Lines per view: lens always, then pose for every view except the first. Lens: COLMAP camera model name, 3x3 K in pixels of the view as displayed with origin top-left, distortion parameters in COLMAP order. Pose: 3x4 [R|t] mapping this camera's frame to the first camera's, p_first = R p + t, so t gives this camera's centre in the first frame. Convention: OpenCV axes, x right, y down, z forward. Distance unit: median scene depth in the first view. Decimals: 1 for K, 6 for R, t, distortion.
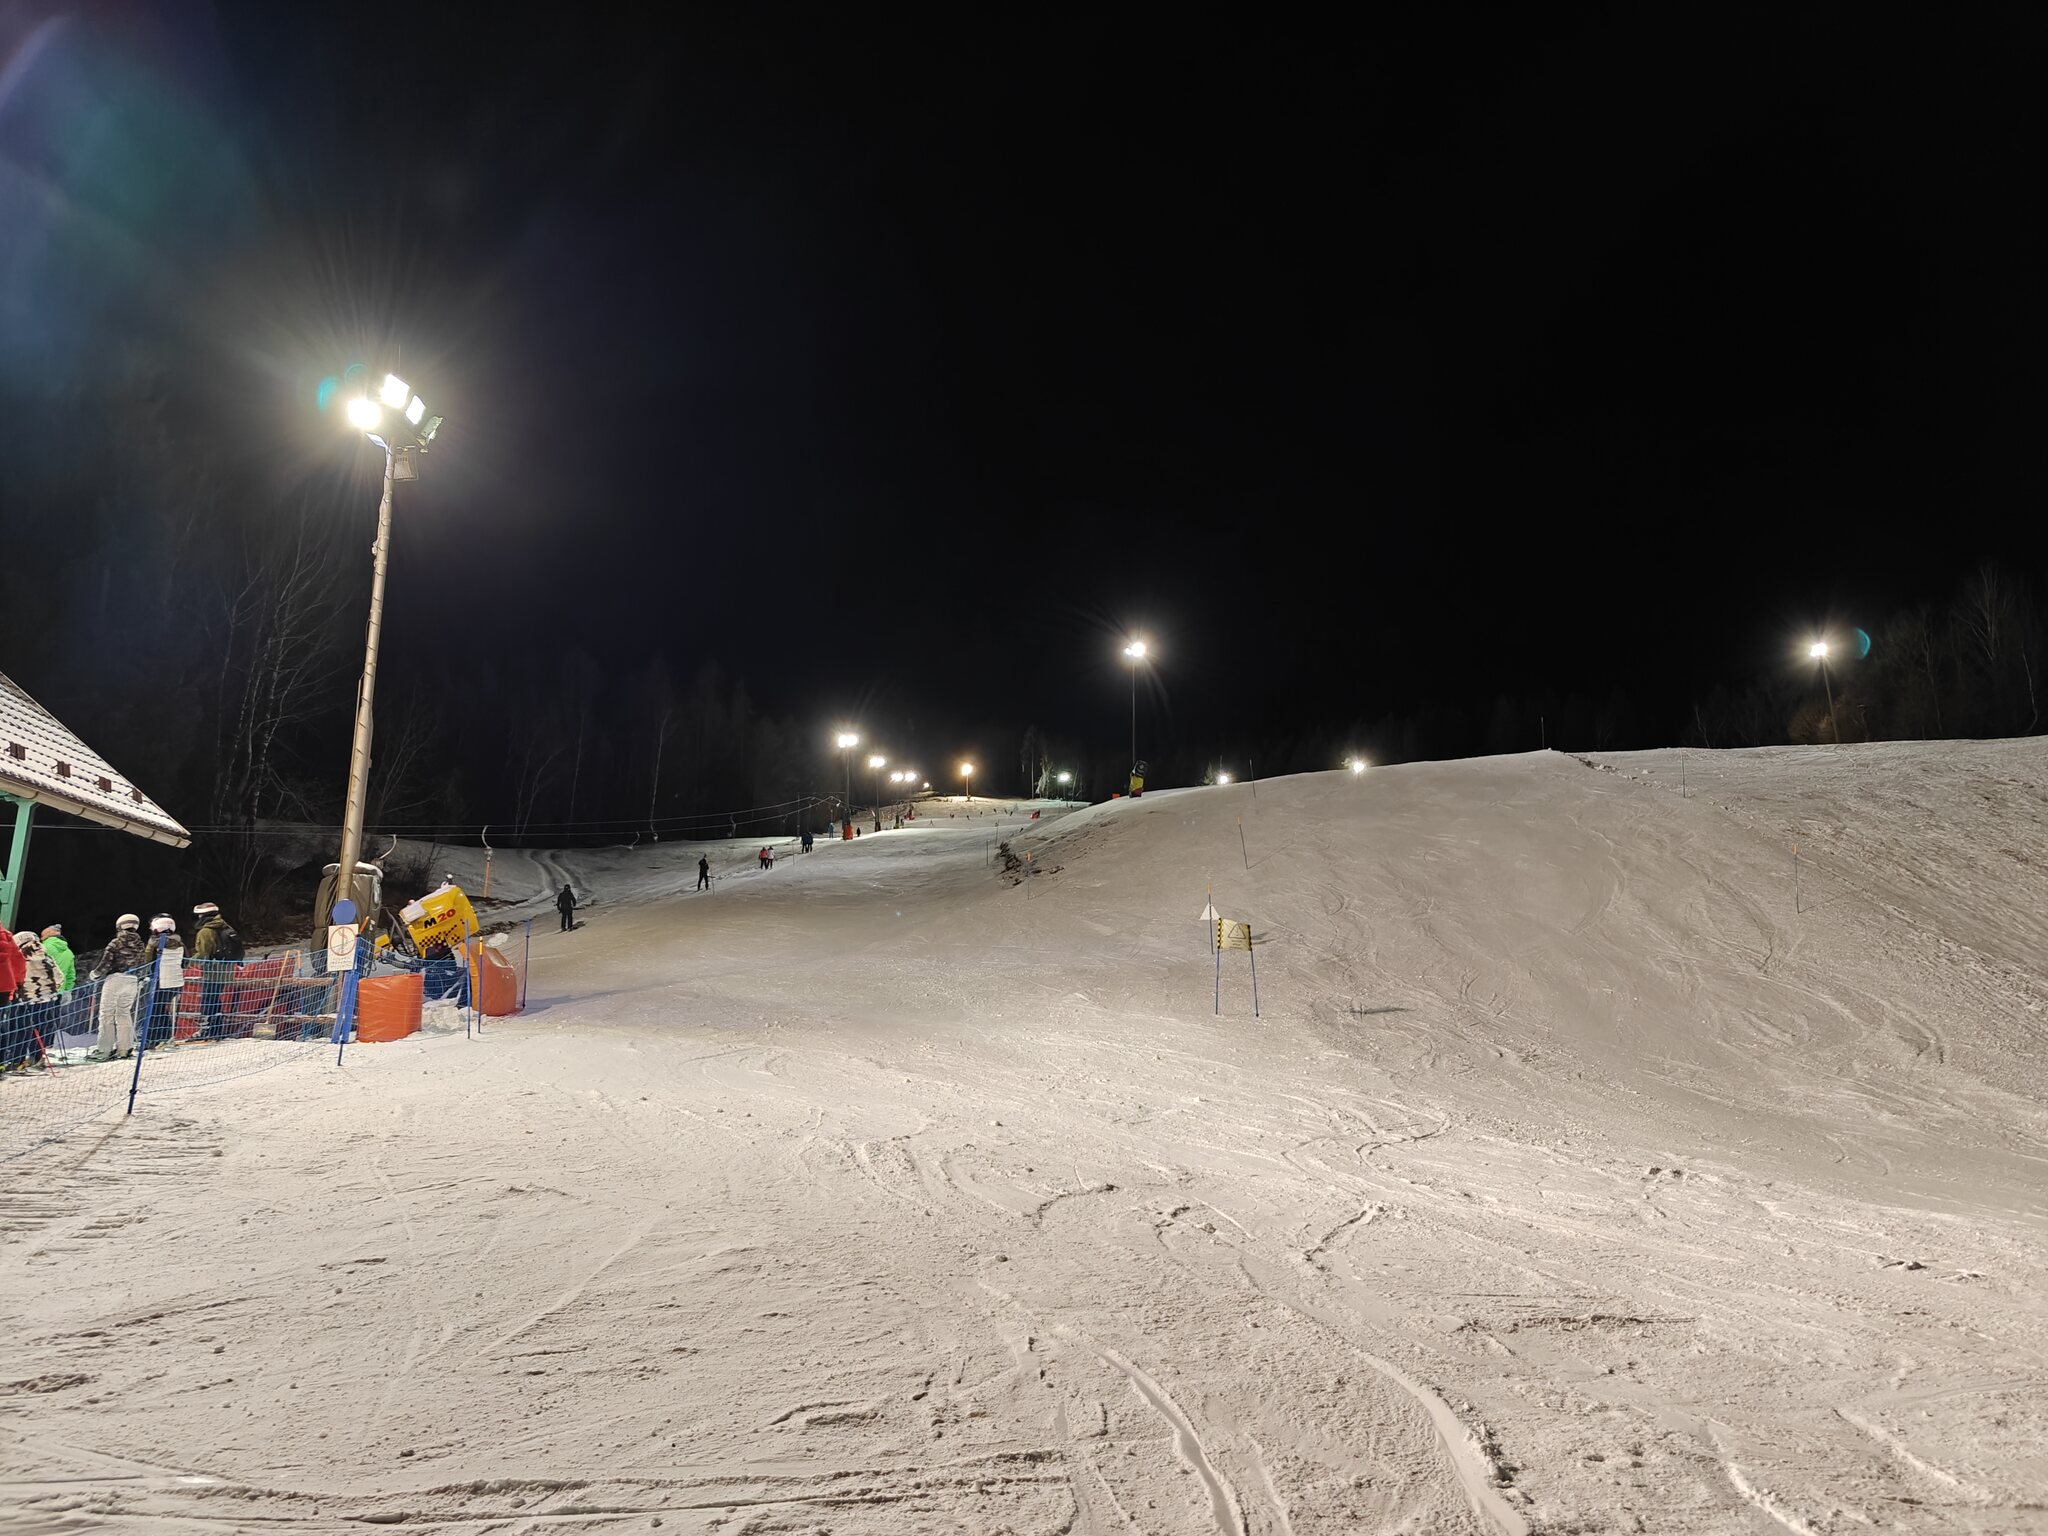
lens RADIAL K [[1361.5, 0, 1024.5], [0, 1361.5, 760.8], [0, 0, 1]] dist [0.002472, -0.000015]
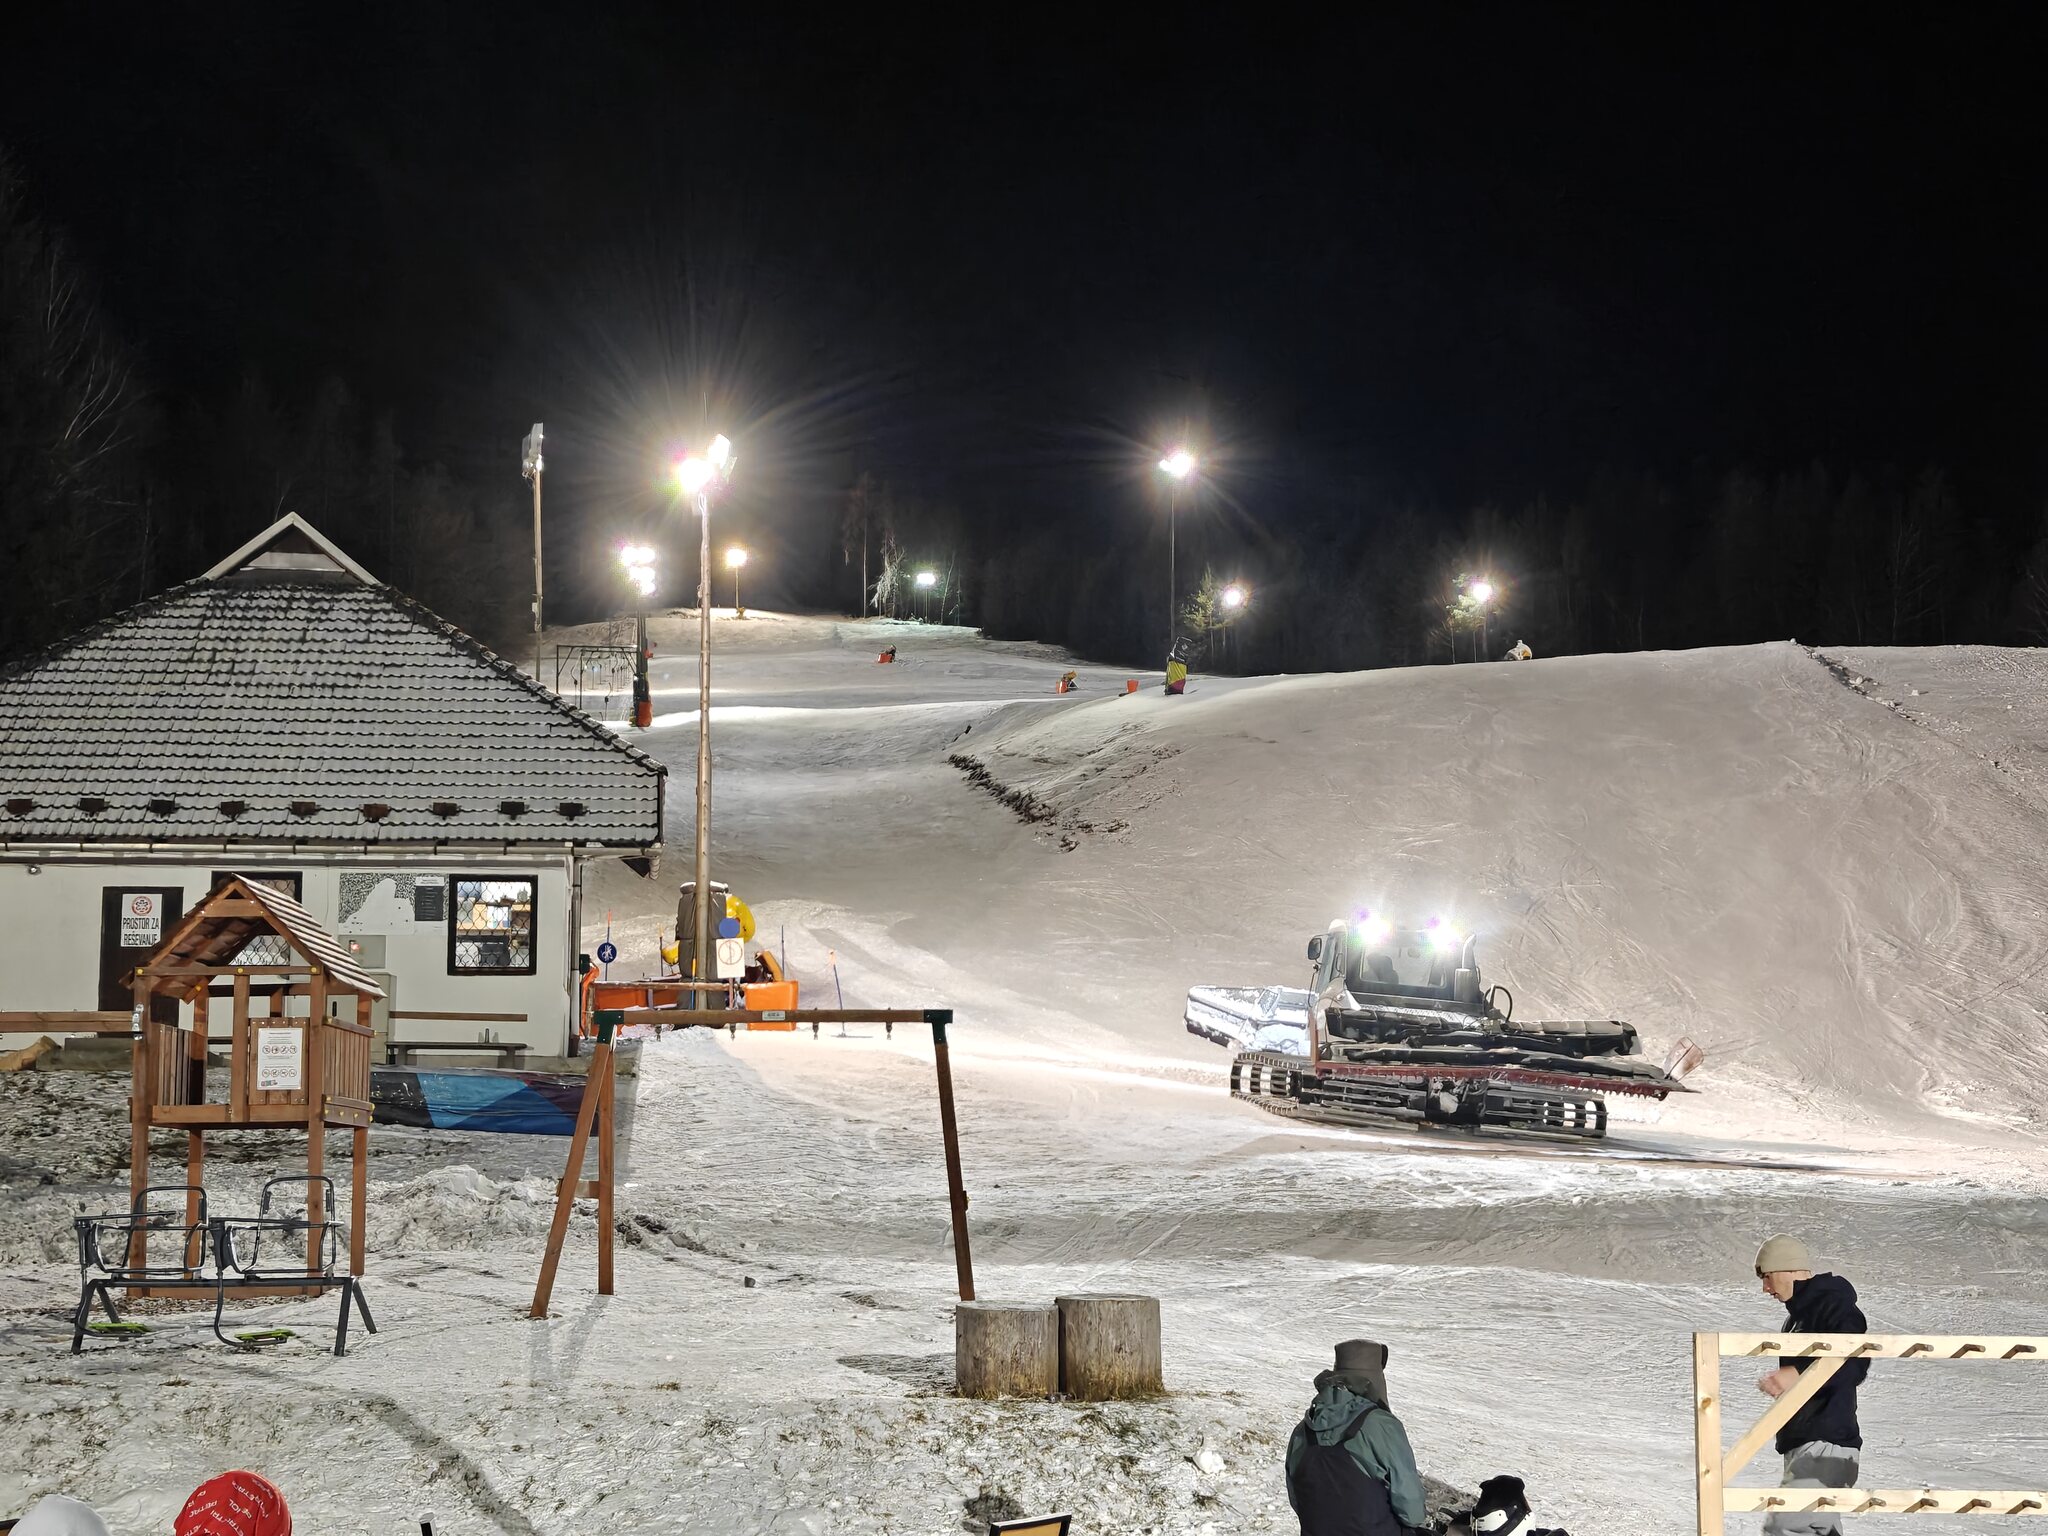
lens RADIAL K [[2804.6, 0, 1023.5], [0, 2804.6, 768.5], [0, 0, 1]] dist [0.014213, 0.000000]
pose [[0.995835, 0.018187, 0.089346, -0.411713], [-0.026485, 0.995352, 0.092592, -0.227014], [-0.087247, -0.094573, 0.991687, -1.246136]]
